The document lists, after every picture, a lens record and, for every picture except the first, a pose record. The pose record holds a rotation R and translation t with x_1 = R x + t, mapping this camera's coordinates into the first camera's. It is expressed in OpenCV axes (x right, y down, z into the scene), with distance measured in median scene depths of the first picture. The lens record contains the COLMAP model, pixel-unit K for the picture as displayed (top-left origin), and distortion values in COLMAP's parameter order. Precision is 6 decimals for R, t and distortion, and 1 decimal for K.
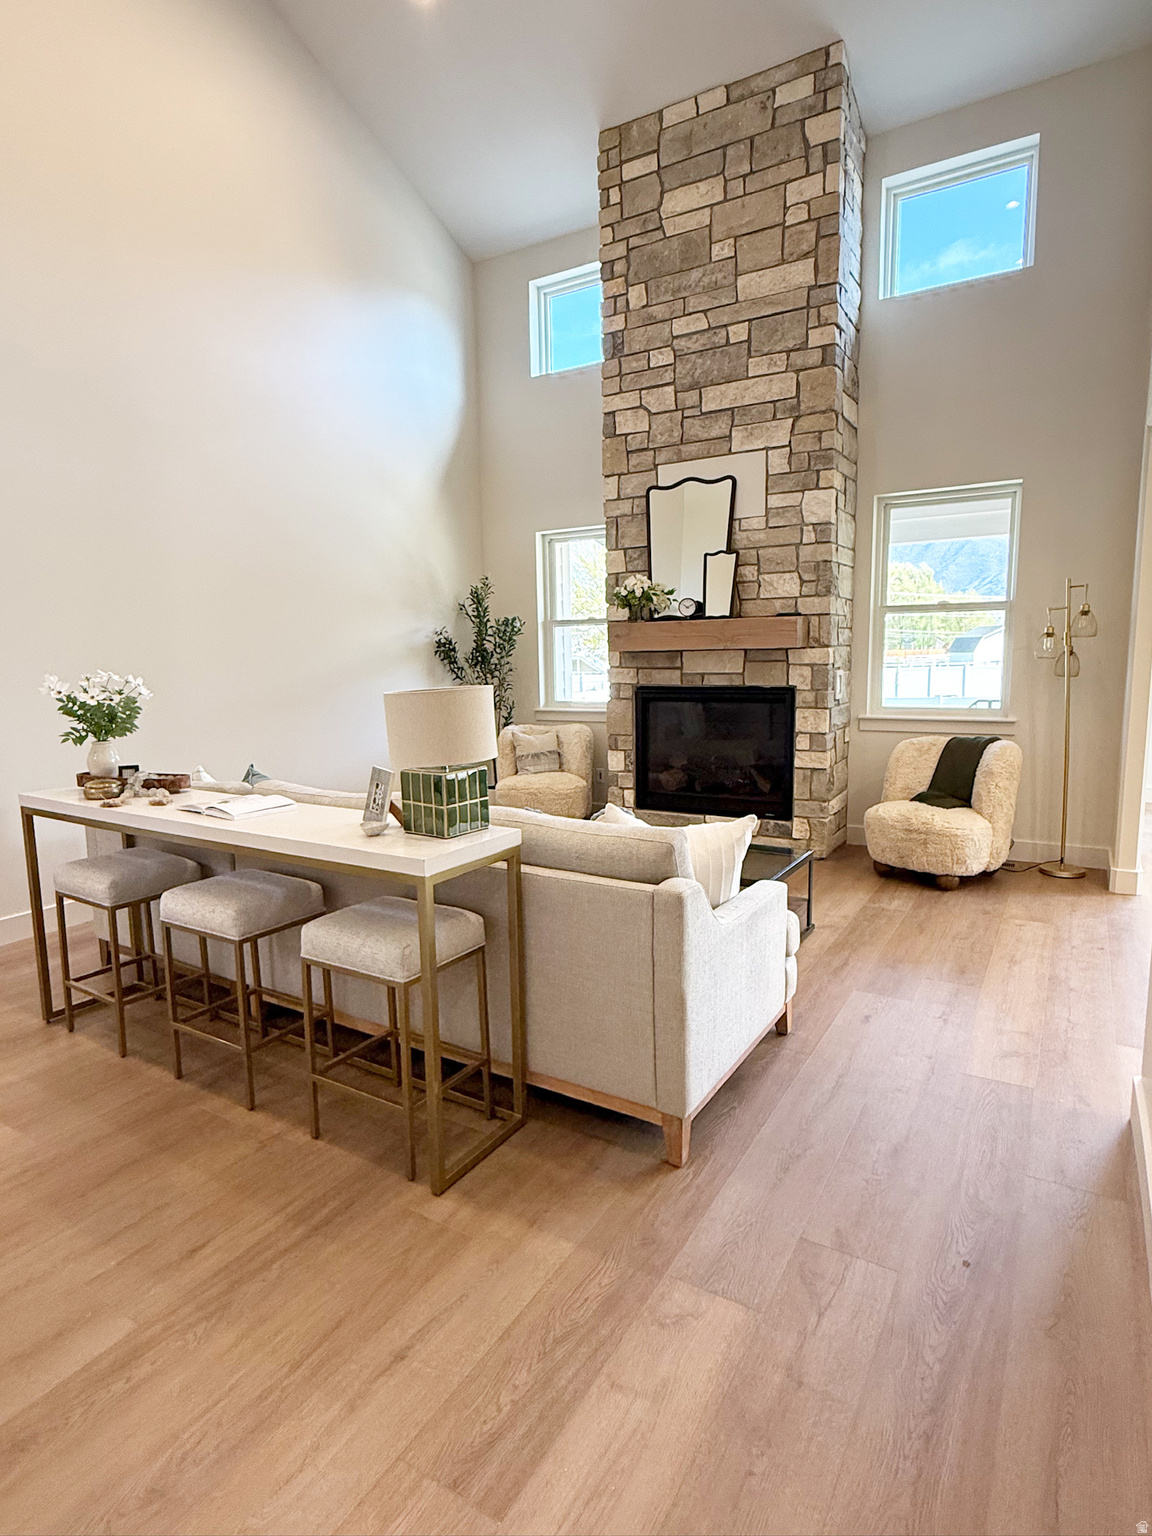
lens RADIAL K [[826.0, 0, 580.1], [0, 826.0, 767.6], [0, 0, 1]] dist [-0.001888, 0.001139]
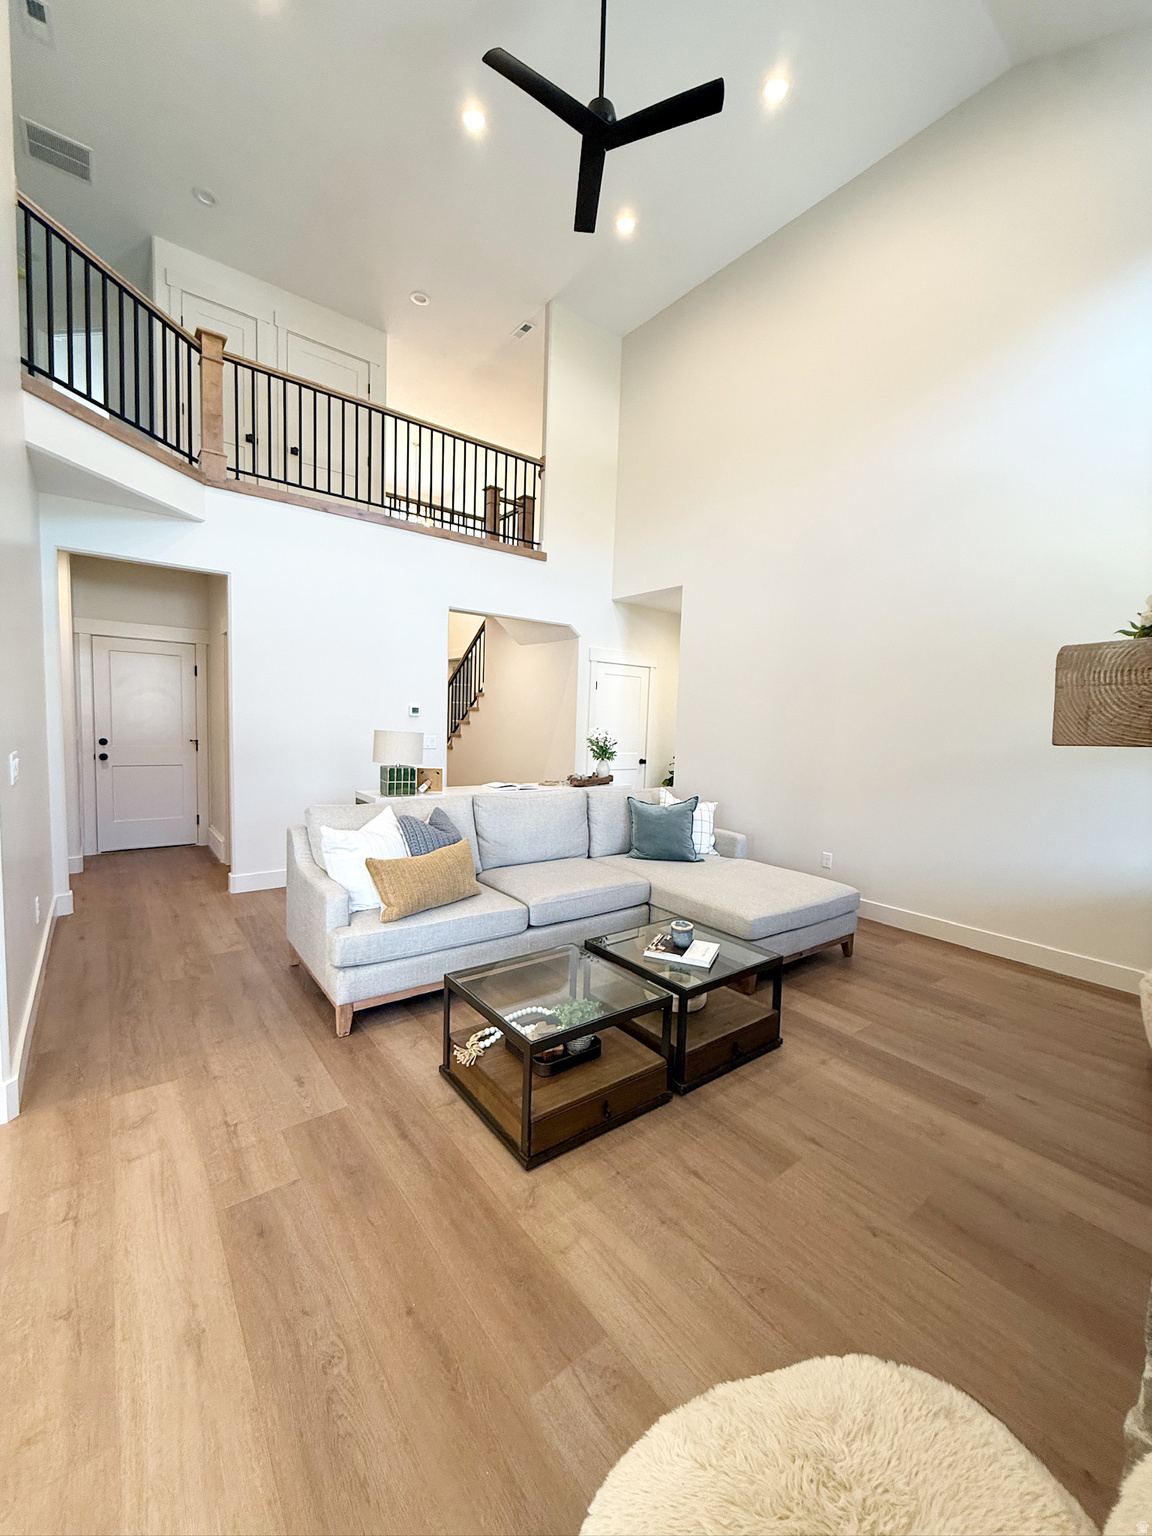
lens RADIAL K [[611.3, 0, 578.3], [0, 611.3, 764.1], [0, 0, 1]] dist [0.000136, -0.000510]
pose [[-0.359840, 0.071563, -0.930266, 0.521453], [-0.153164, 0.978997, 0.134558, -0.133434], [0.920357, 0.190903, -0.341321, 0.874005]]
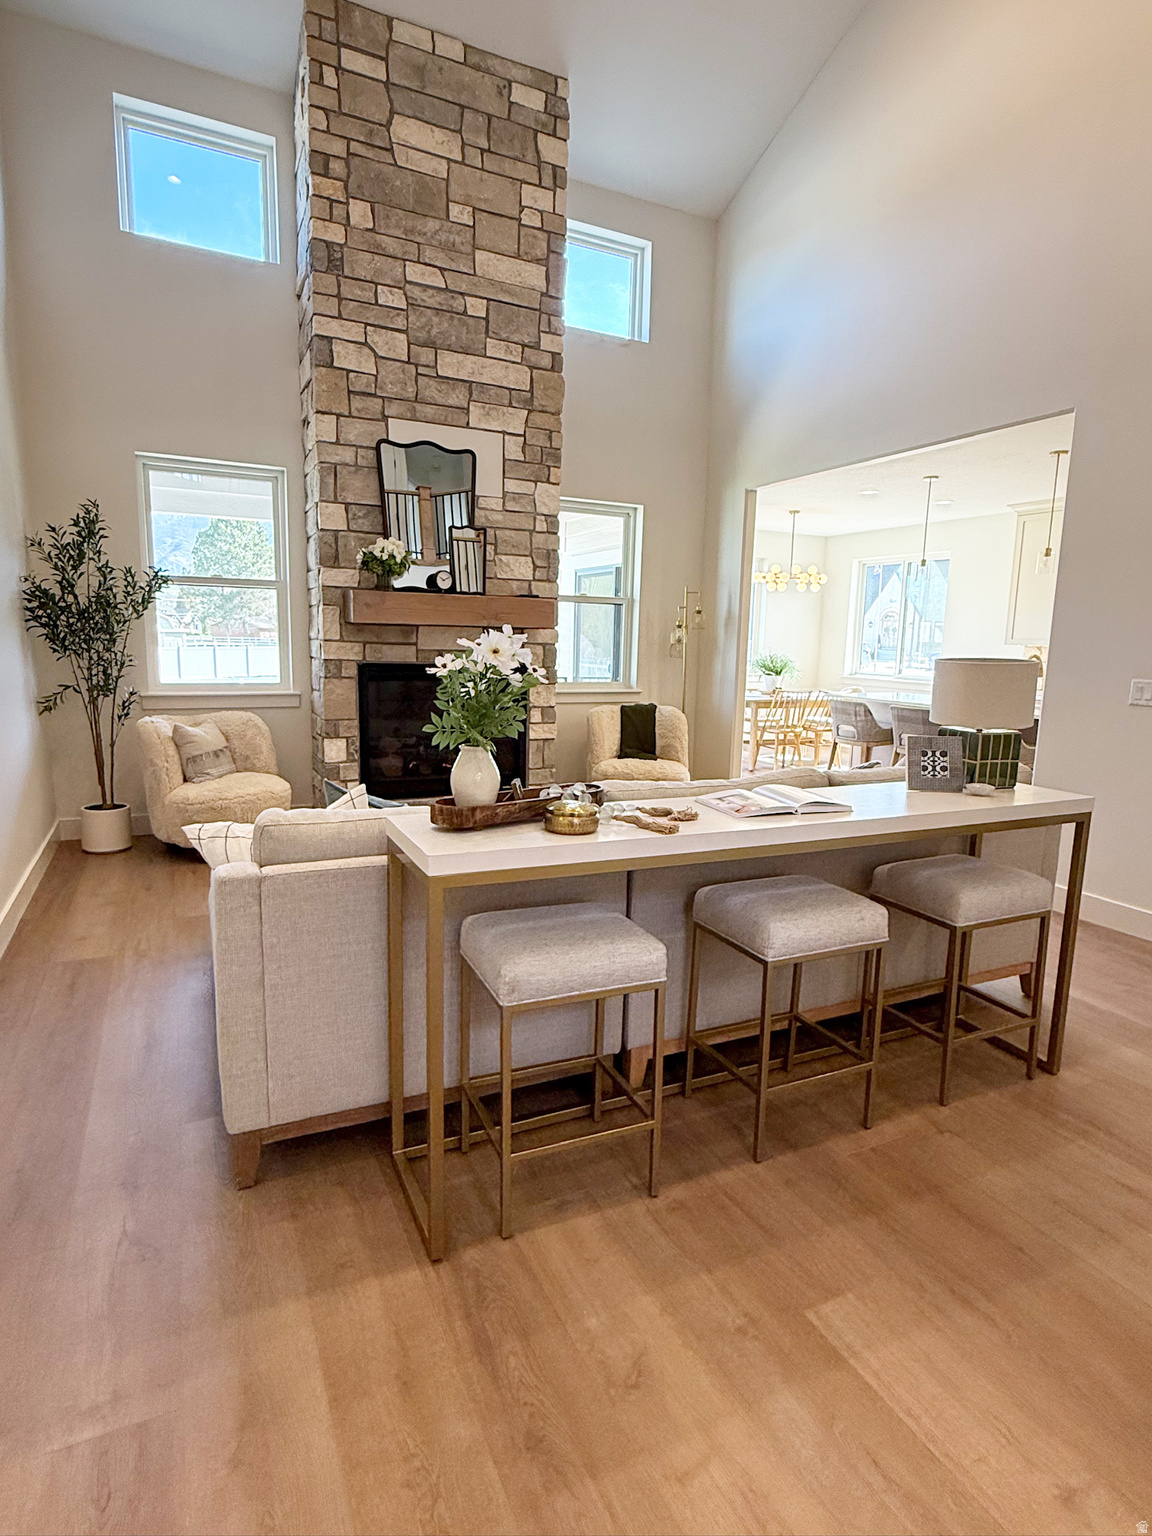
lens RADIAL K [[826.0, 0, 580.1], [0, 826.0, 767.6], [0, 0, 1]] dist [-0.001888, 0.001139]
pose [[0.538600, -0.100421, 0.836556, -0.618337], [0.081313, 0.994433, 0.067021, -0.031000], [-0.838629, 0.031925, 0.543767, 0.366368]]
